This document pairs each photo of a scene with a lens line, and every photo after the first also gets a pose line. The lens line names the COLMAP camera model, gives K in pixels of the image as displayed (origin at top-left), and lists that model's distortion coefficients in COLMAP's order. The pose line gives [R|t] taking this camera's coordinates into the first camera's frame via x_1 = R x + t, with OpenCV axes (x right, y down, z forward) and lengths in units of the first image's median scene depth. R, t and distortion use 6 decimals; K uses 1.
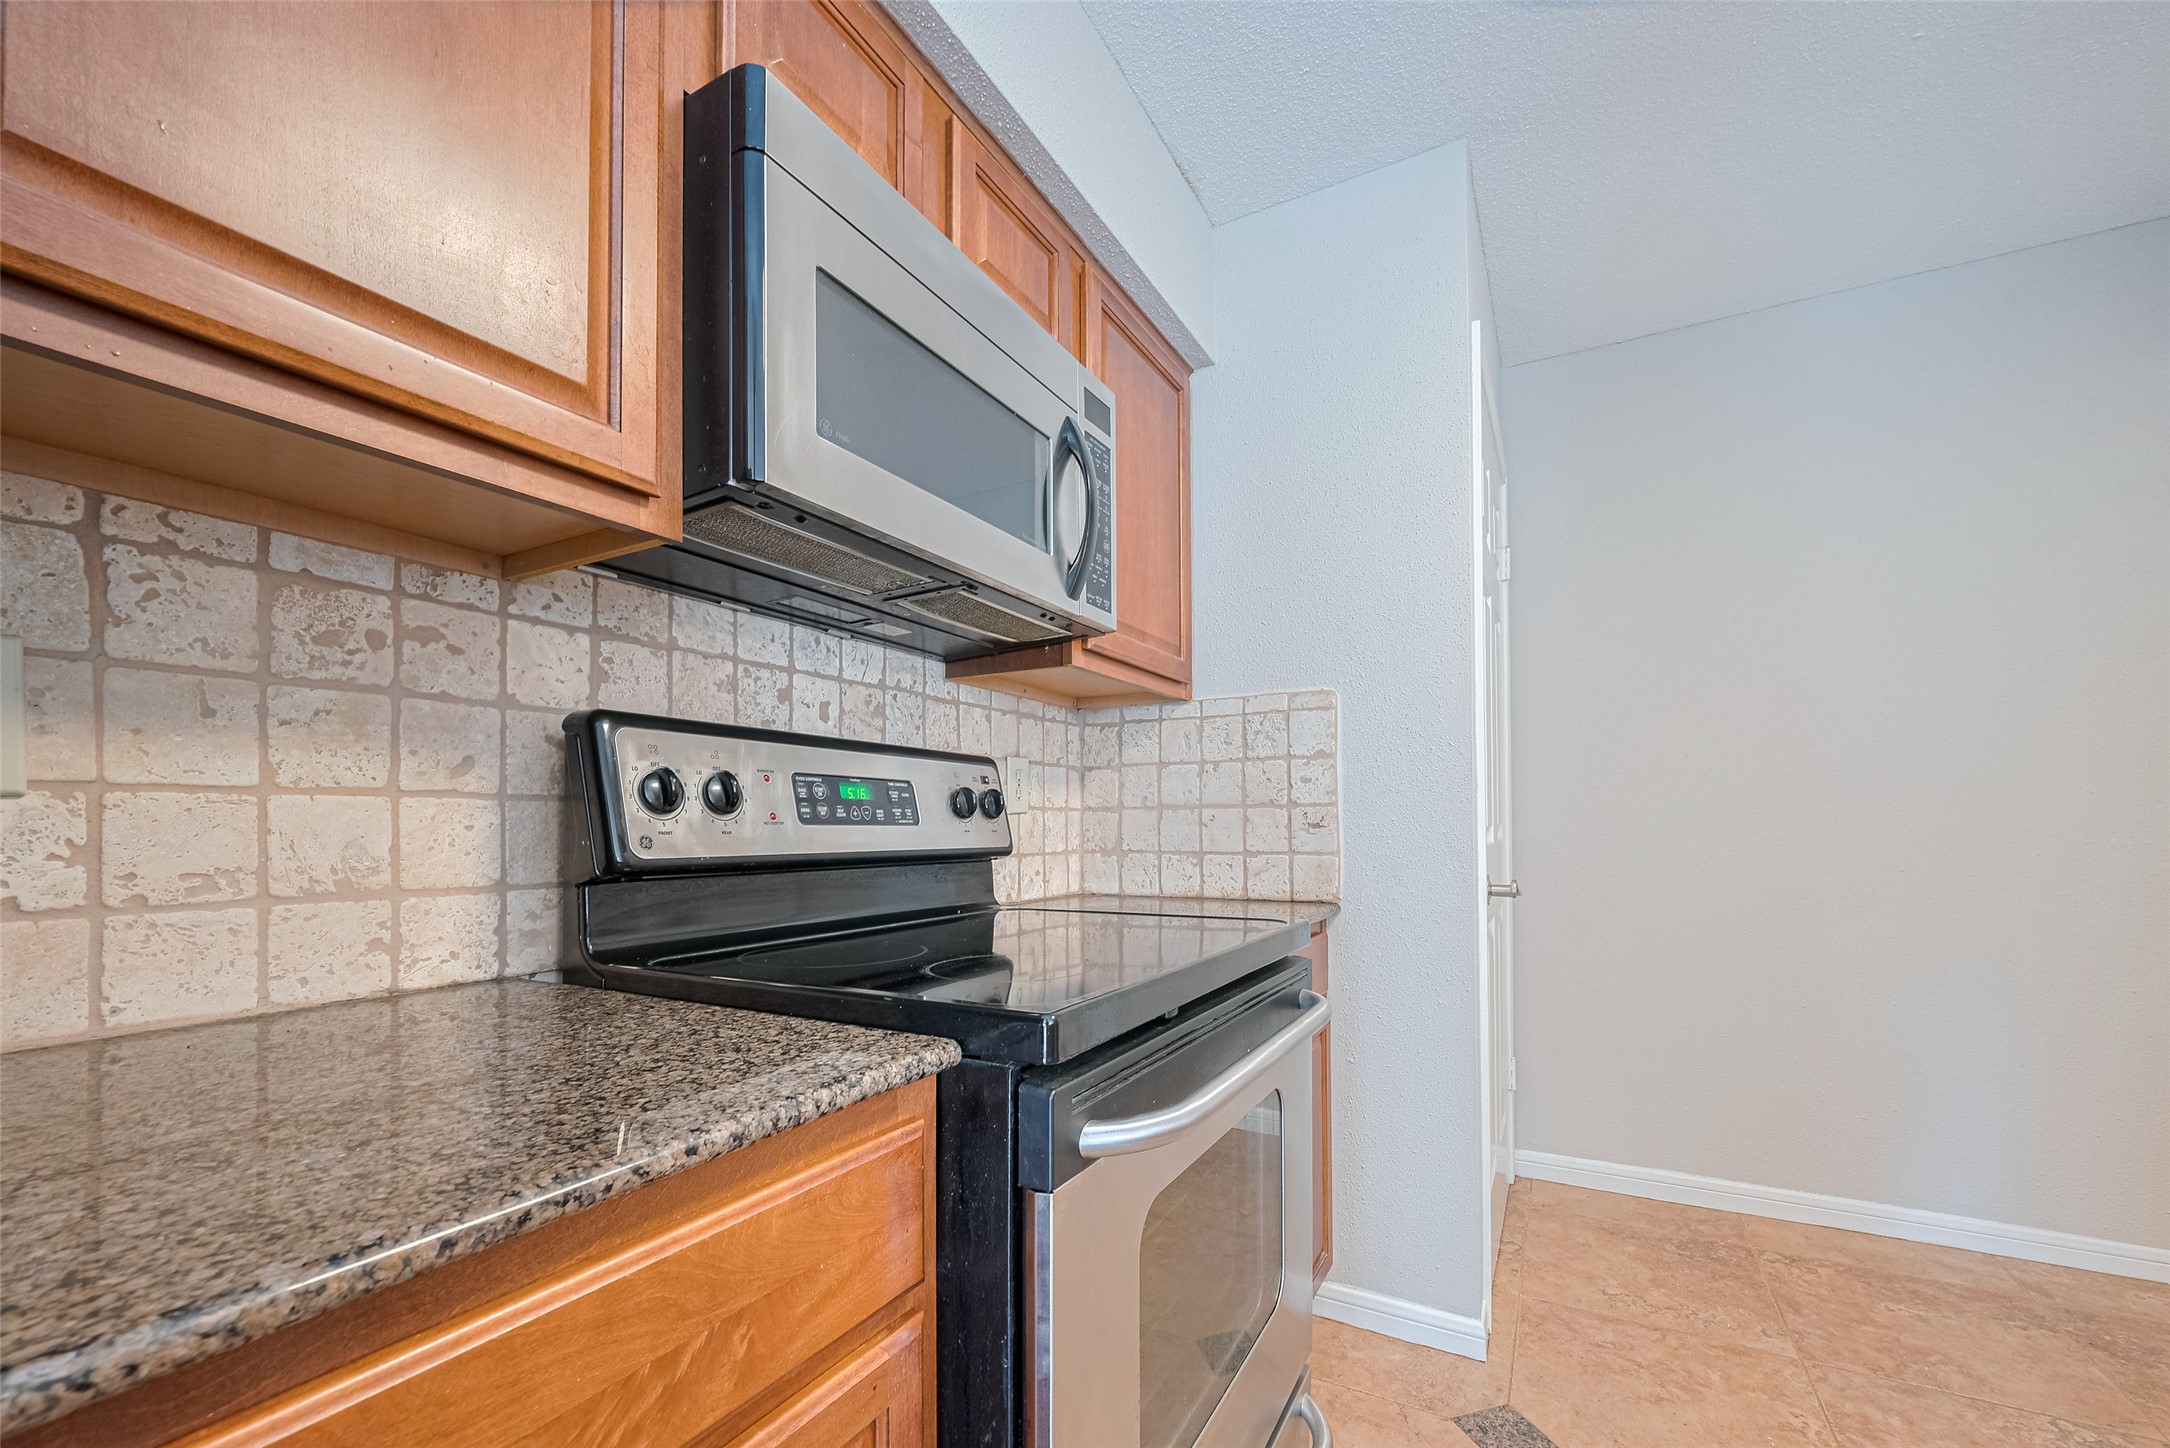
lens RADIAL K [[855.0, 0, 1102.1], [0, 855.0, 815.2], [0, 0, 1]] dist [-0.012162, 0.000549]
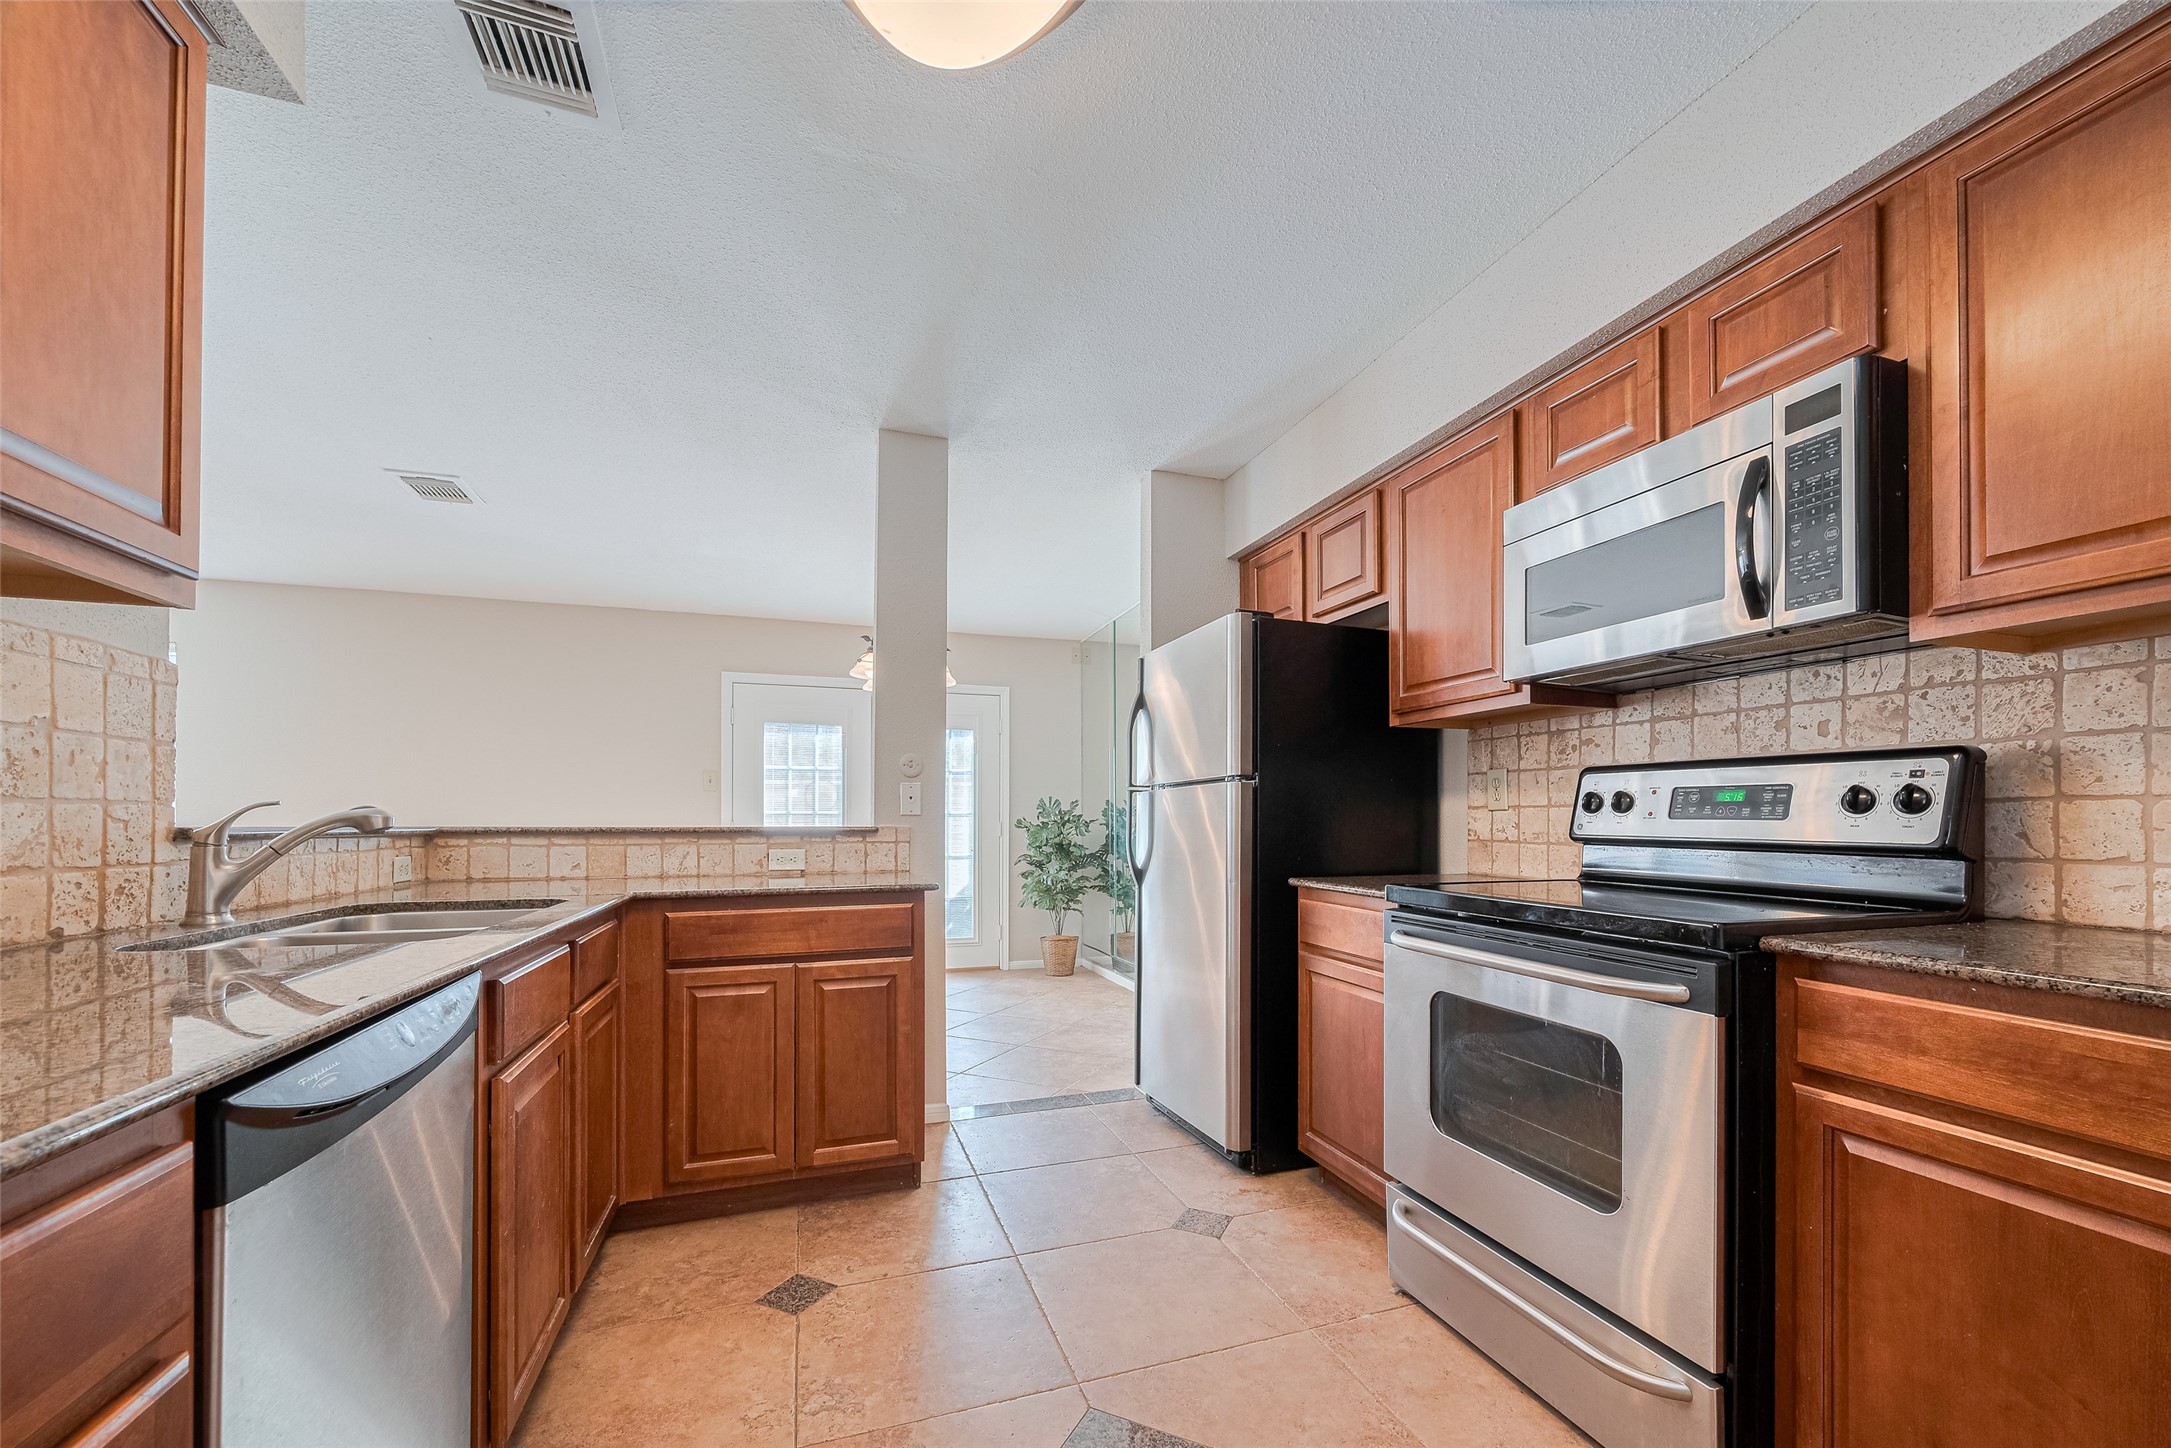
lens RADIAL K [[855.4, 0, 1102.6], [0, 855.4, 815.2], [0, 0, 1]] dist [-0.012162, 0.000549]
pose [[-0.669829, 0.001967, -0.742513, 1.576360], [0.010748, 0.999917, -0.007048, 0.003957], [0.742438, -0.012702, -0.669795, 1.262261]]
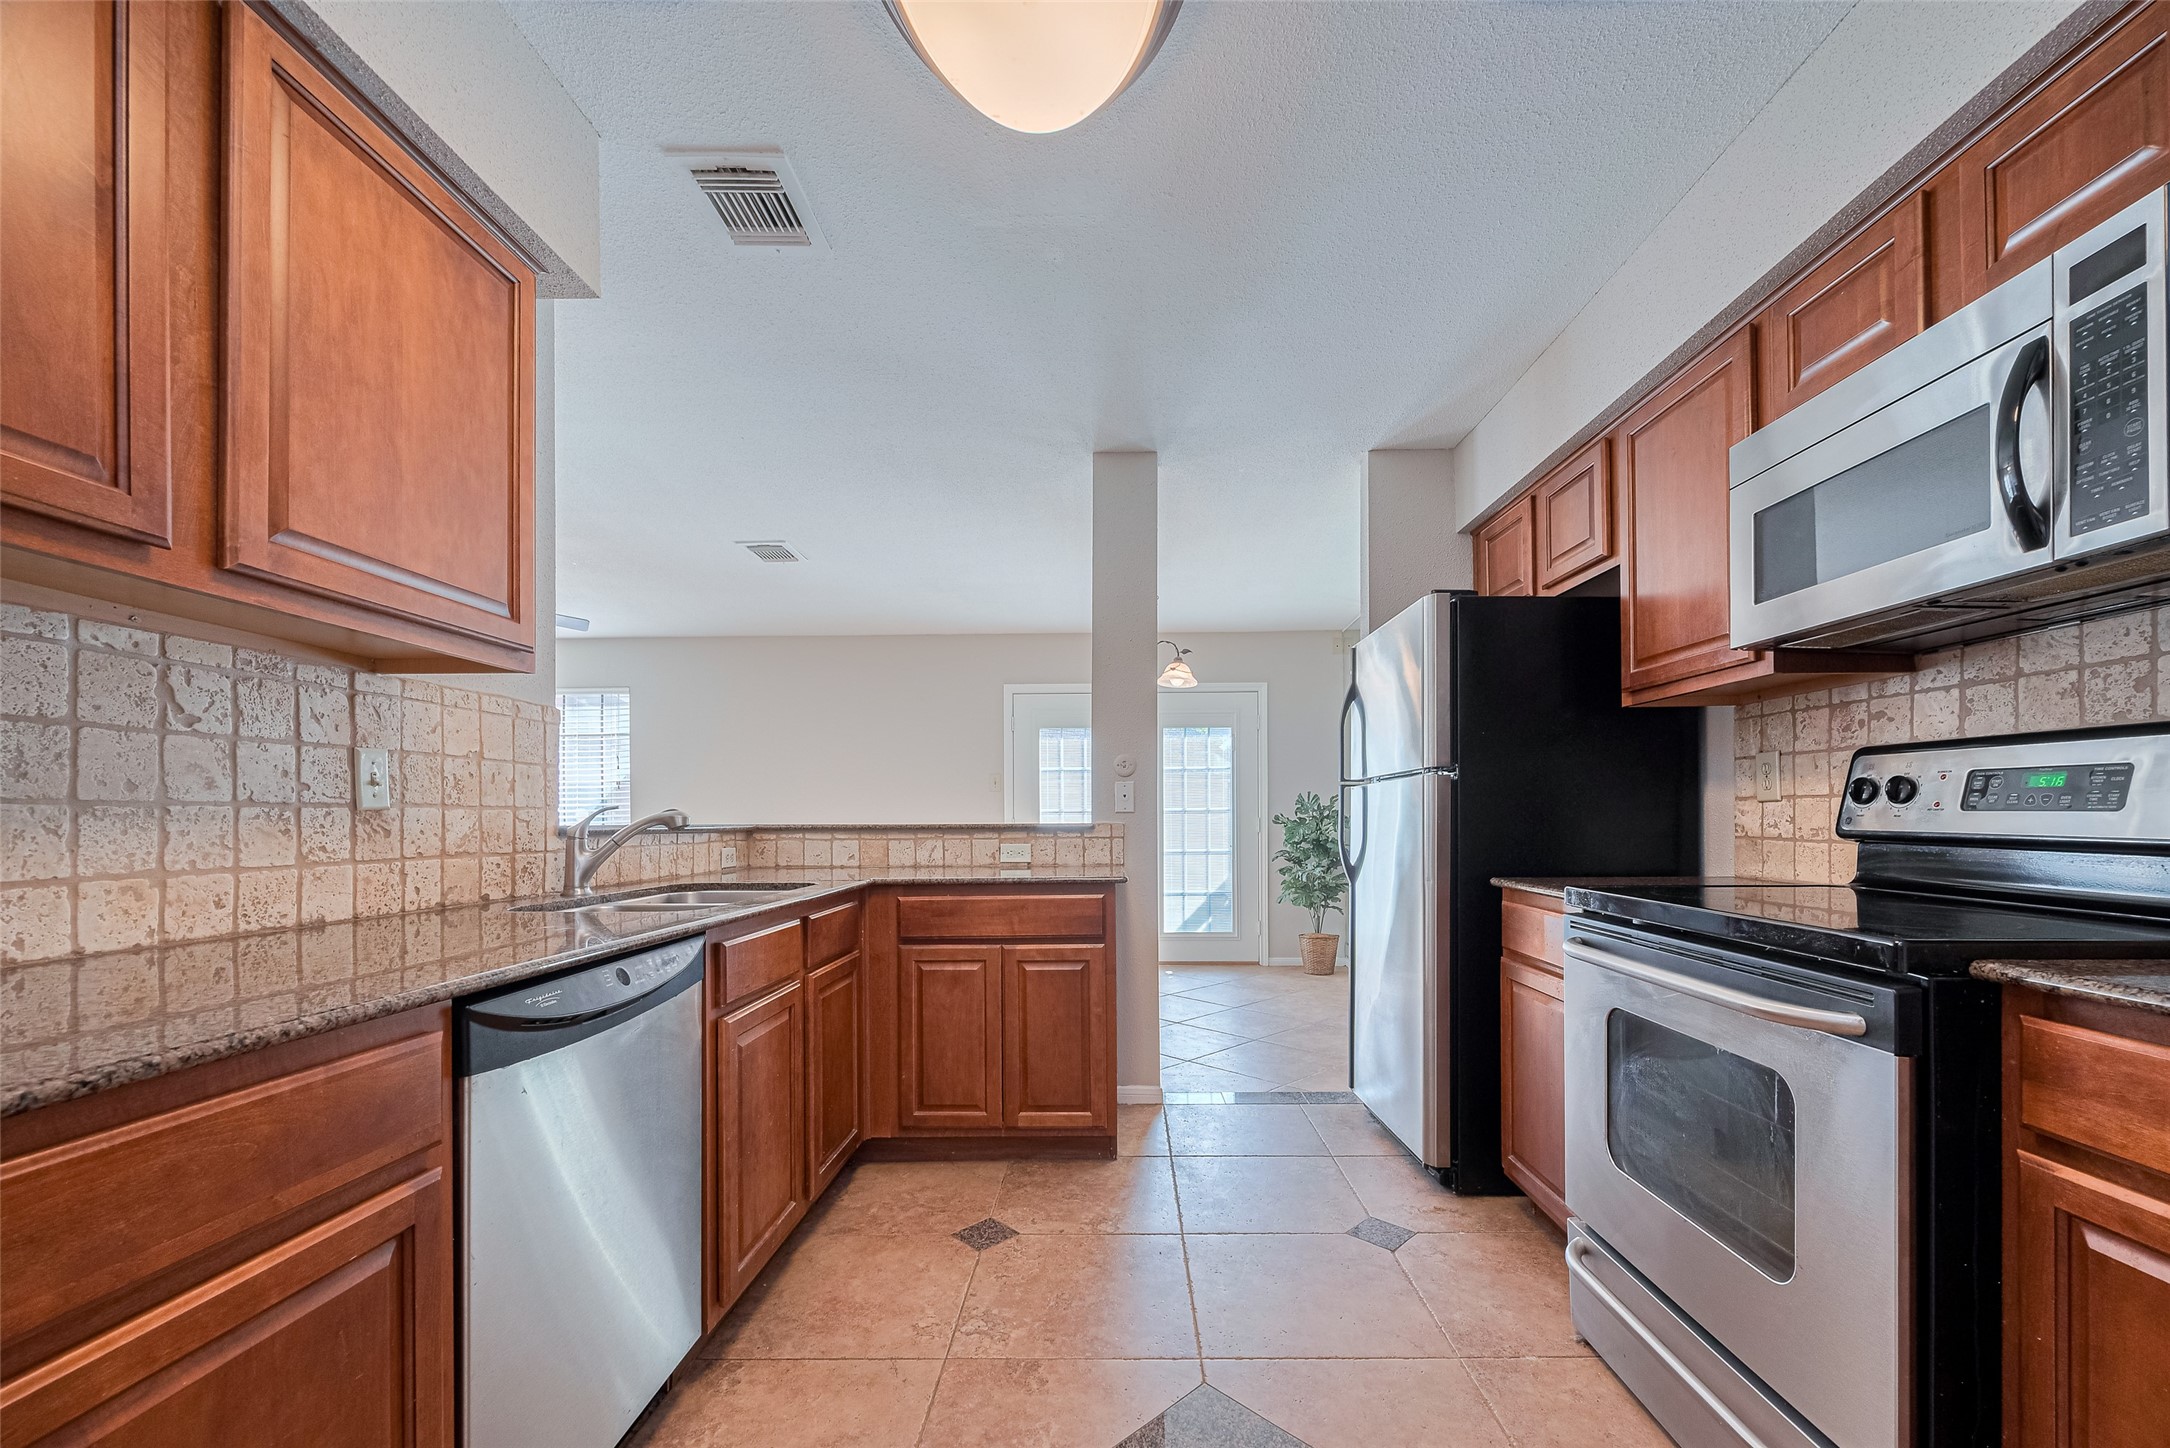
lens RADIAL K [[855.0, 0, 1102.1], [0, 855.0, 815.2], [0, 0, 1]] dist [-0.012162, 0.000549]
pose [[-0.887345, 0.010698, -0.460981, 1.376730], [0.015651, 0.999854, -0.006923, 0.006794], [0.460840, -0.013358, -0.887383, 1.506839]]
